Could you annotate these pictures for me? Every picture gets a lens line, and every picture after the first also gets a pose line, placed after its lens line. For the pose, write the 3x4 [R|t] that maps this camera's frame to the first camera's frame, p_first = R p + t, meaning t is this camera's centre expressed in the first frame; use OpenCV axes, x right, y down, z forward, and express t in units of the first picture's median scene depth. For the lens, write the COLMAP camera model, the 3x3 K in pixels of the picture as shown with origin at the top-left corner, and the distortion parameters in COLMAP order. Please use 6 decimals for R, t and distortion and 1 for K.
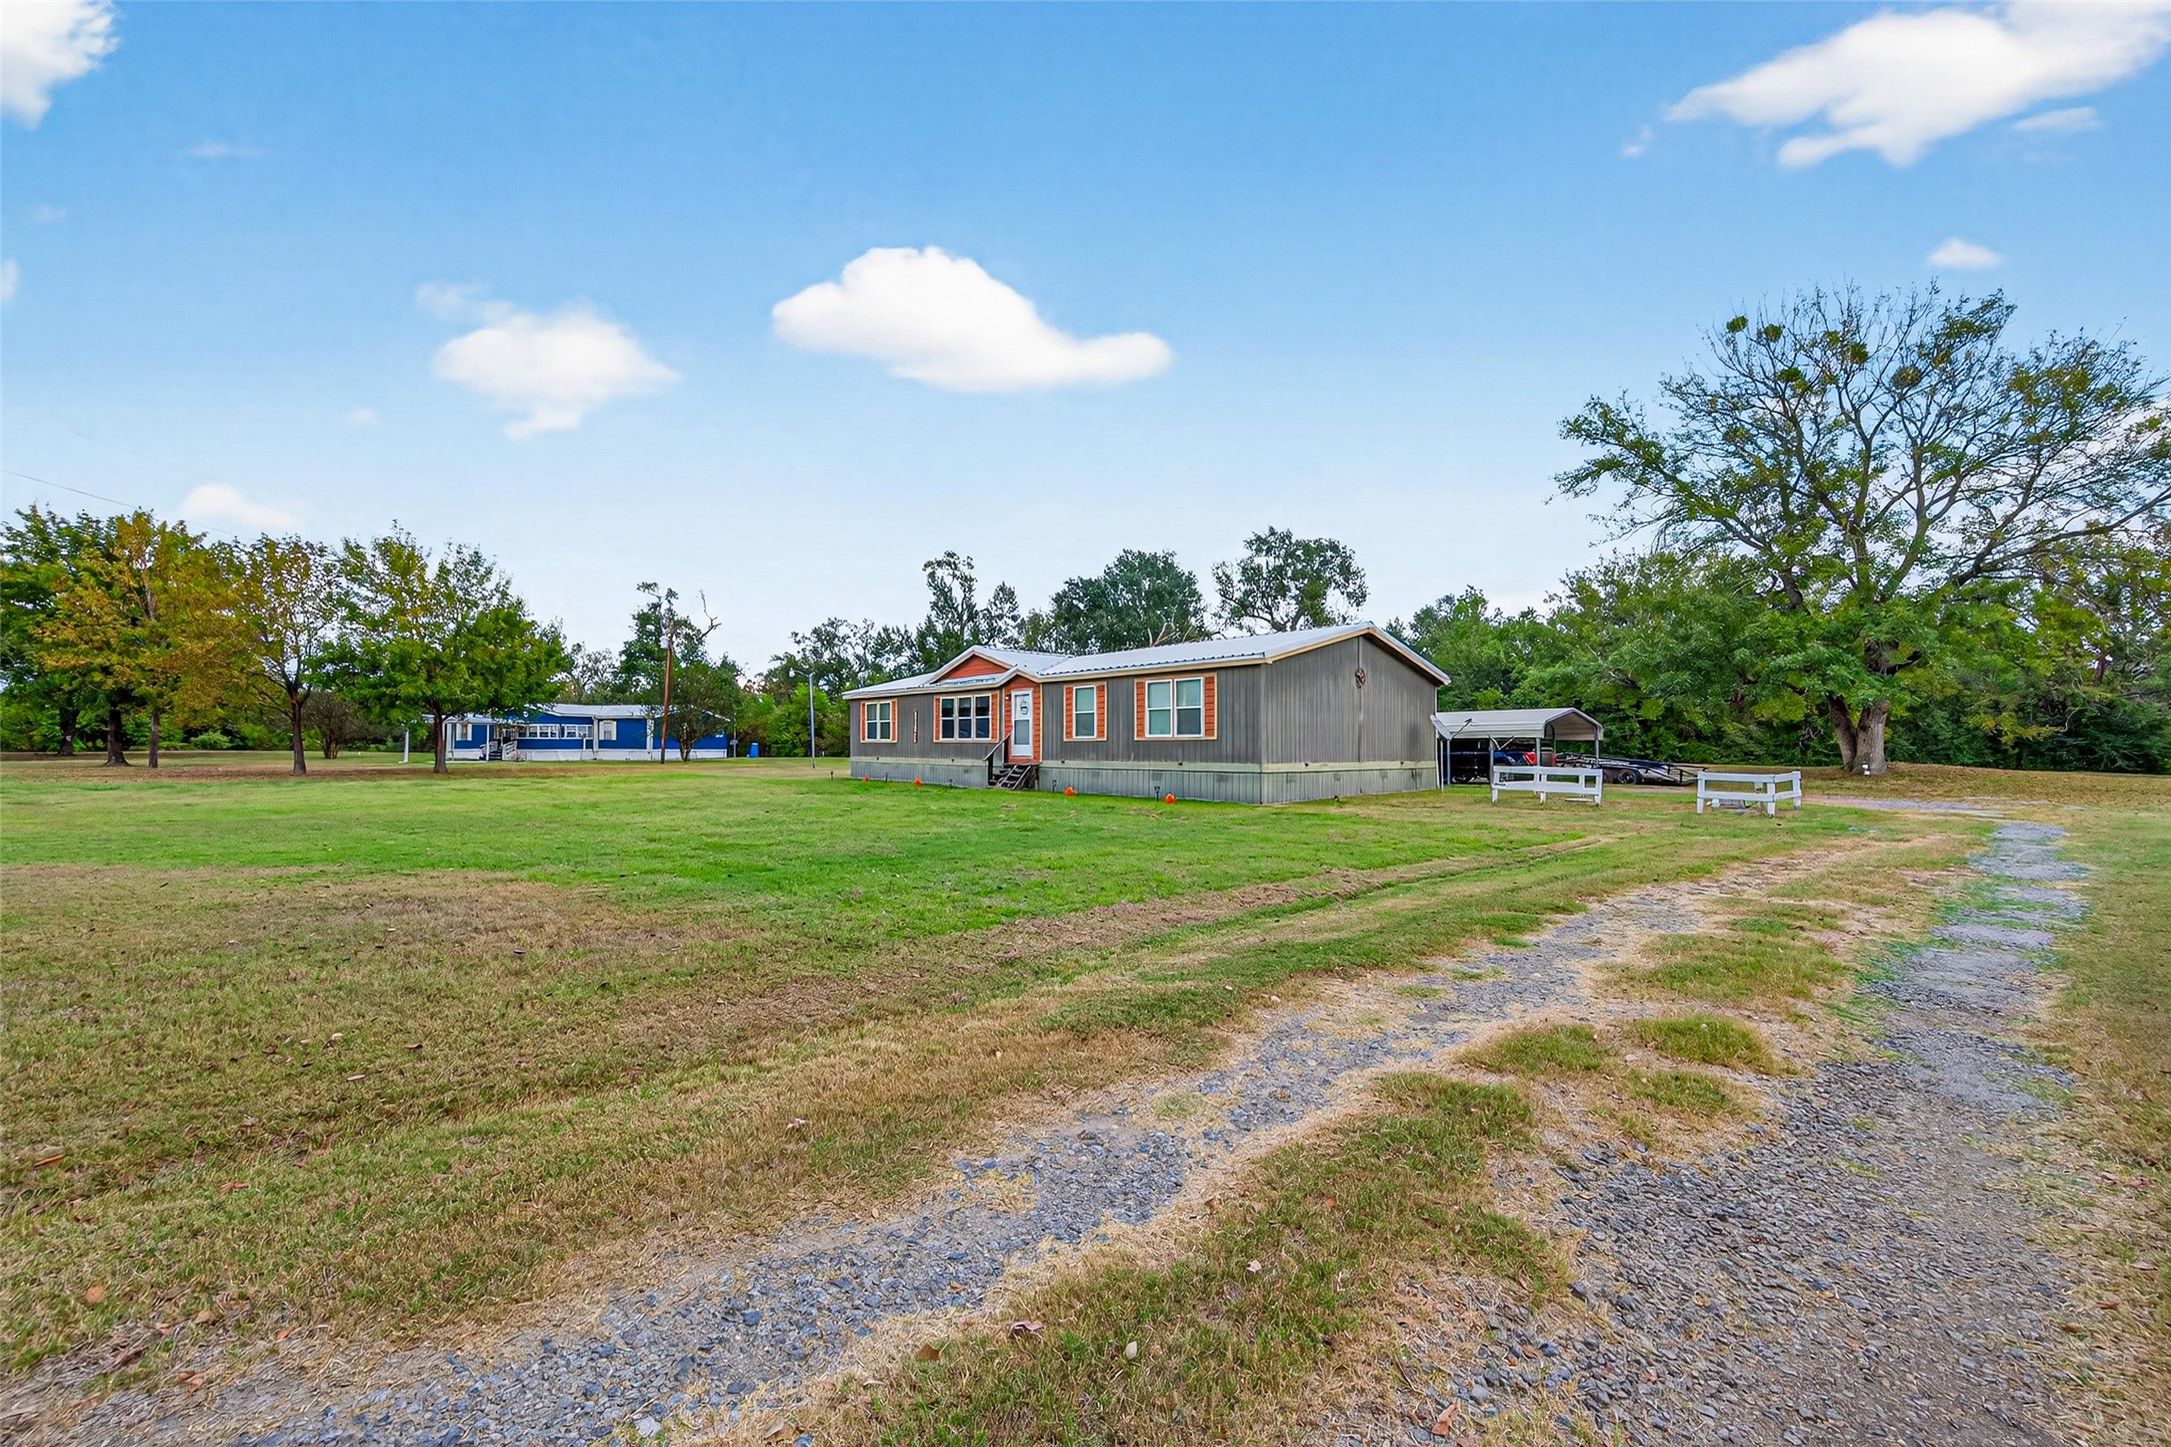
lens RADIAL K [[851.2, 0, 1083.8], [0, 851.2, 732.1], [0, 0, 1]] dist [0.002574, -0.001134]
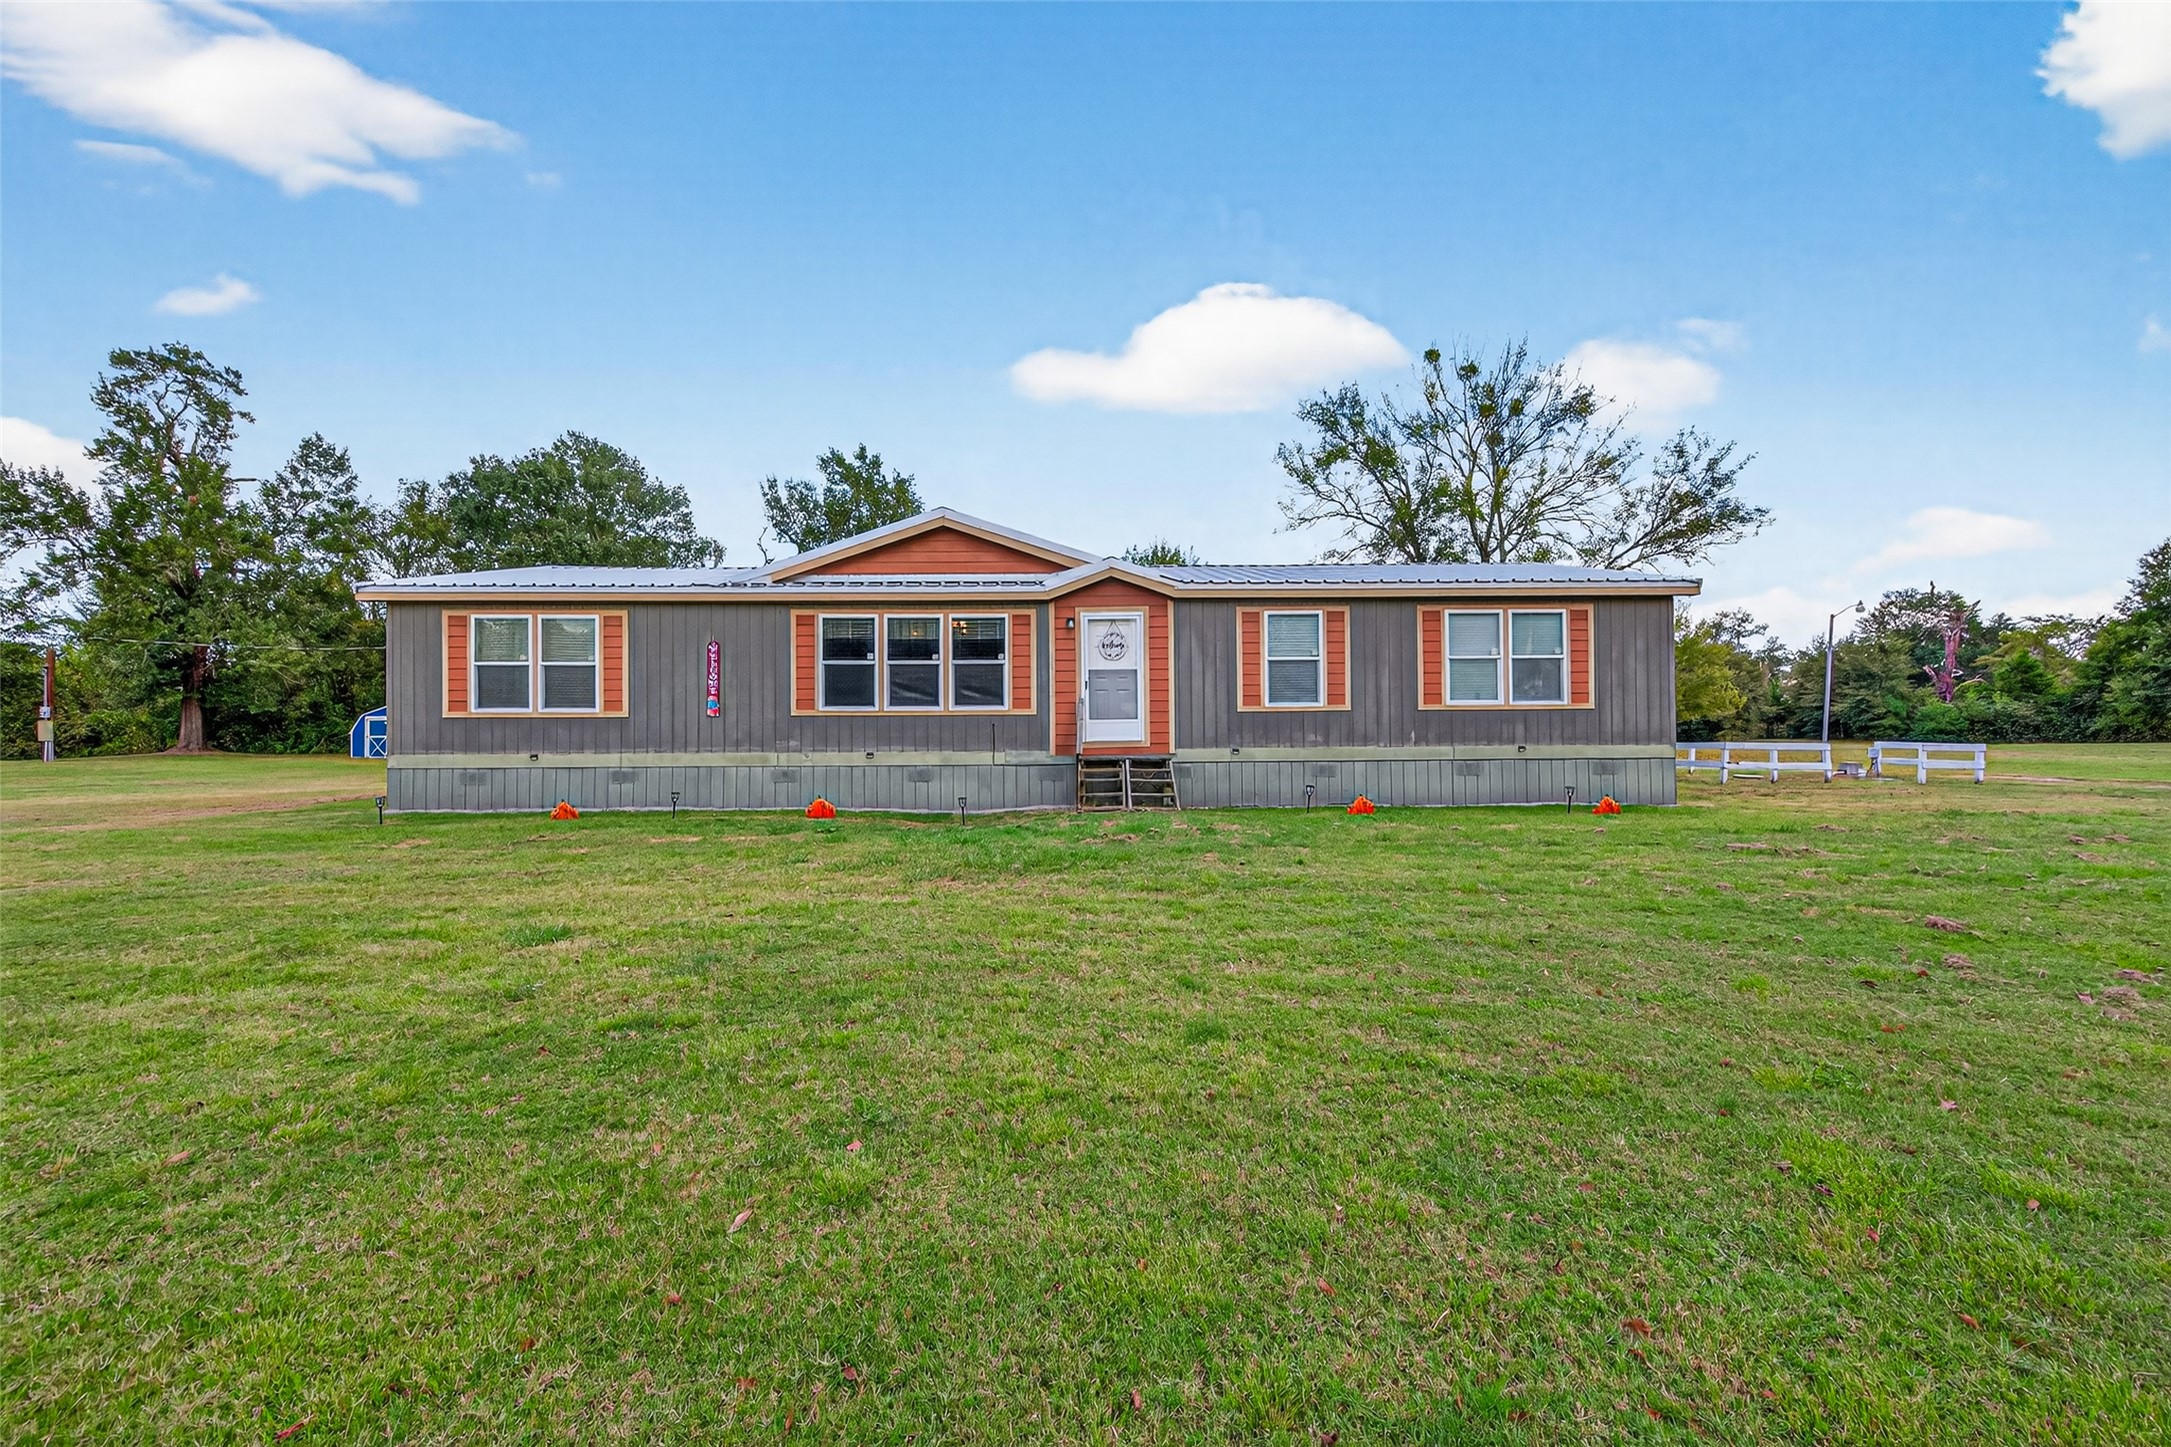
lens RADIAL K [[851.2, 0, 1085.4], [0, 851.2, 735.9], [0, 0, 1]] dist [0.002574, -0.001134]
pose [[0.662951, -0.007713, 0.748623, -0.403126], [-0.005246, 0.999875, 0.014947, 0.015149], [-0.748645, -0.013837, 0.662827, 0.592854]]
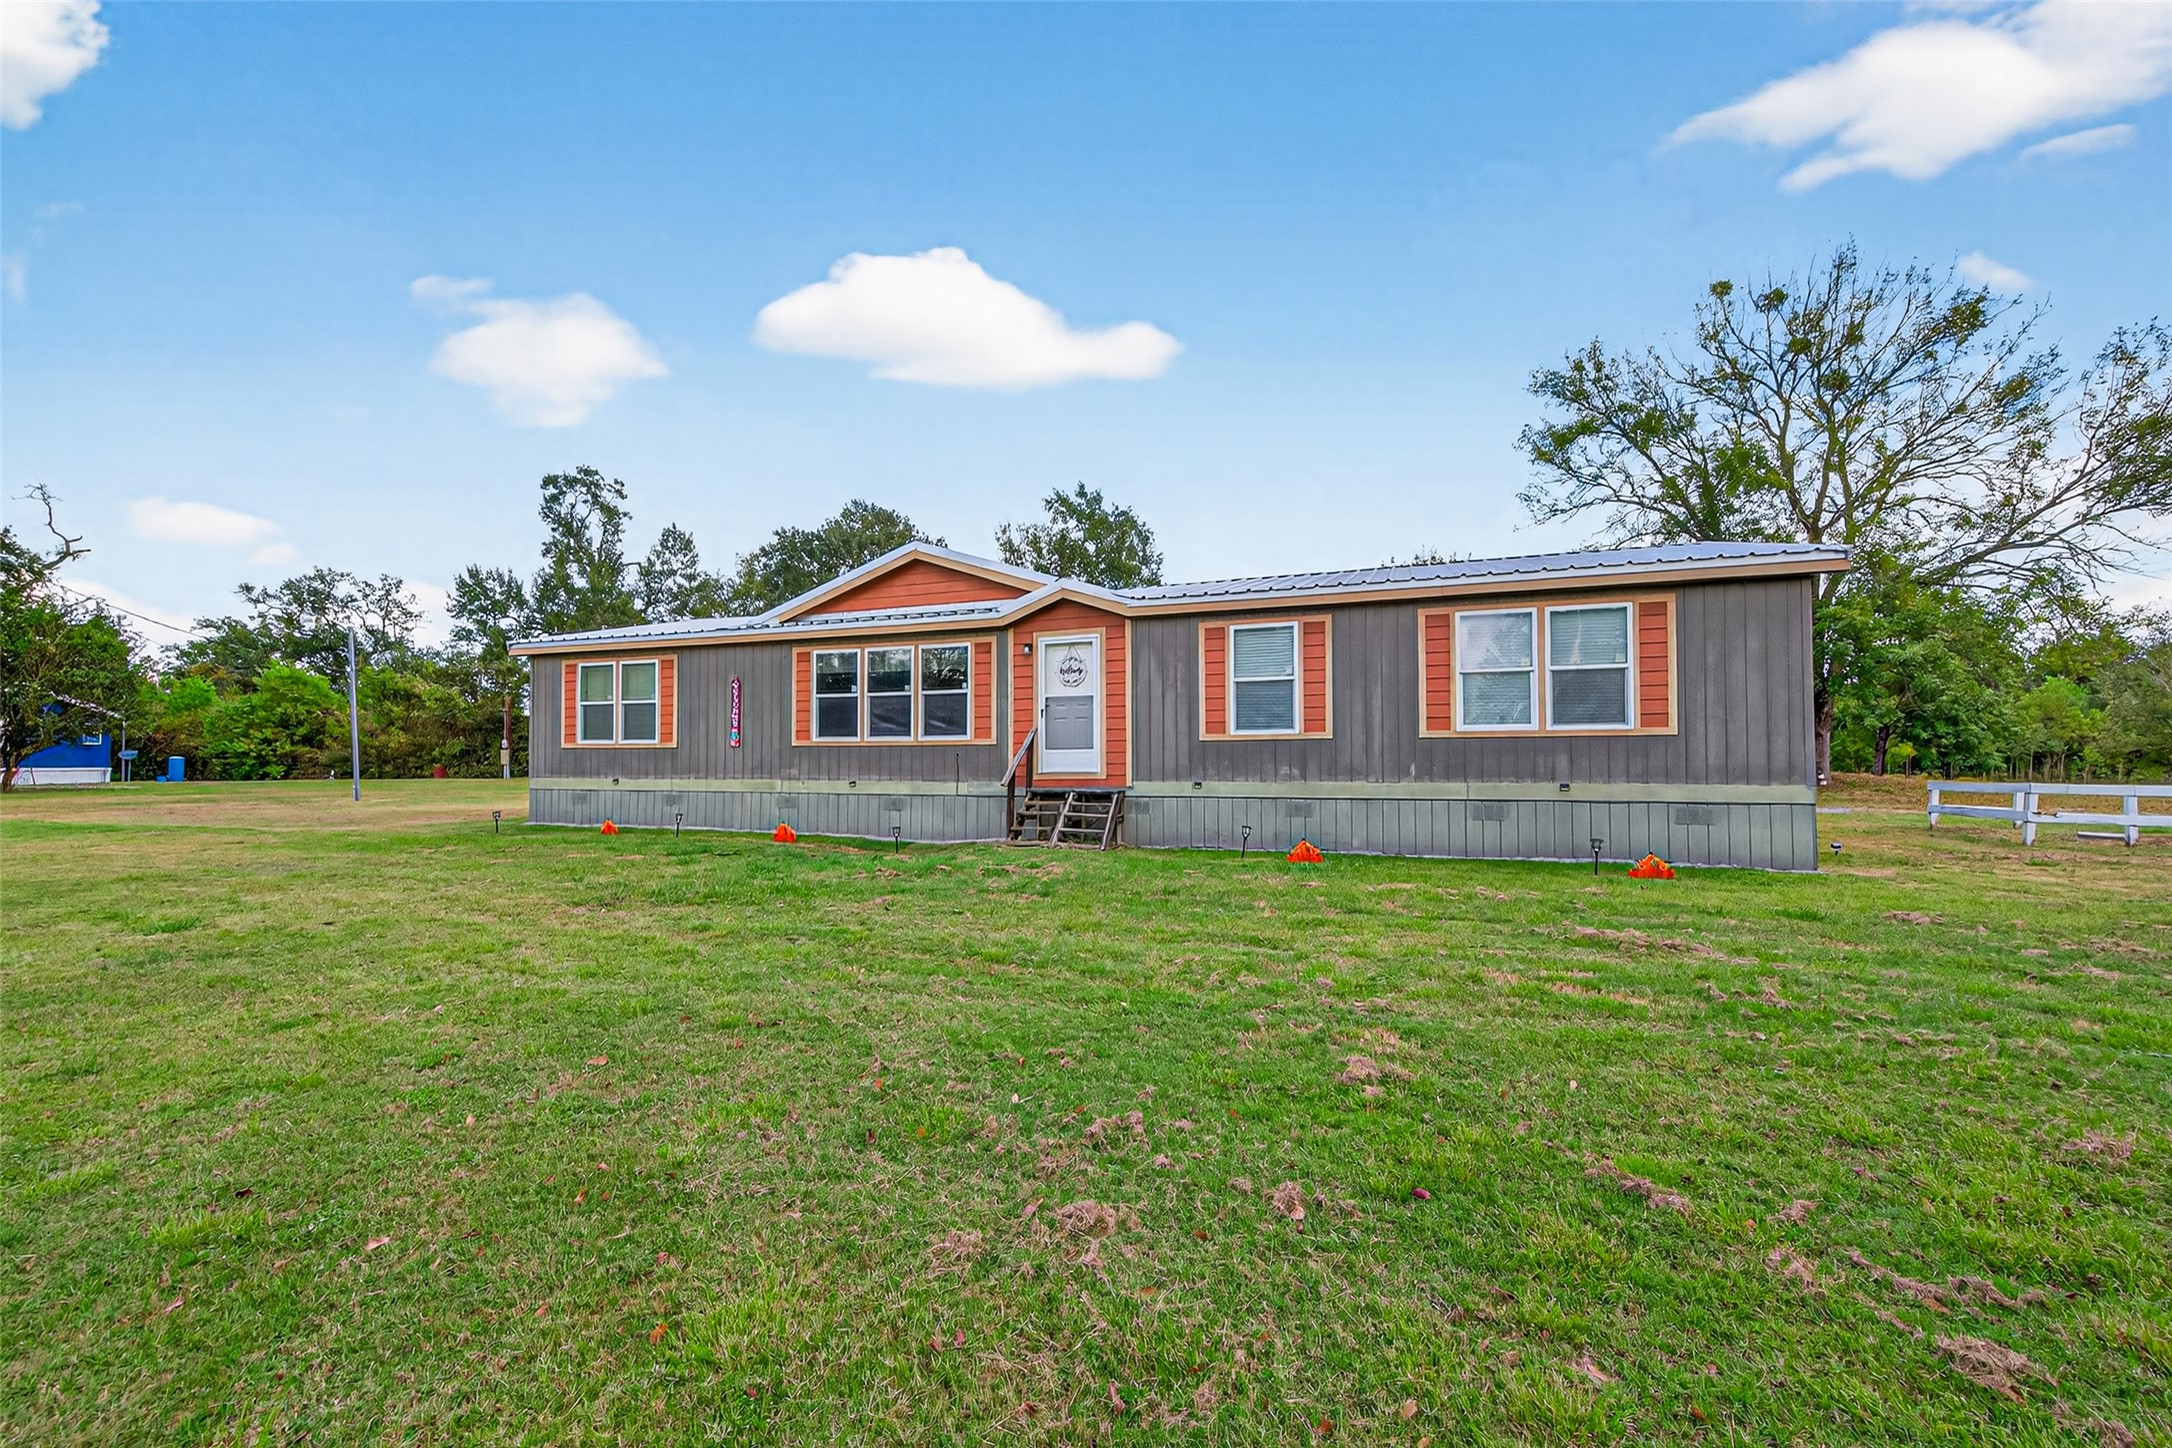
lens RADIAL K [[851.6, 0, 1092.3], [0, 851.6, 759.9], [0, 0, 1]] dist [0.002574, -0.001134]
pose [[0.889857, -0.001497, 0.456237, -0.243174], [-0.004888, 0.999906, 0.012814, 0.012886], [-0.456214, -0.013632, 0.889766, 0.499553]]
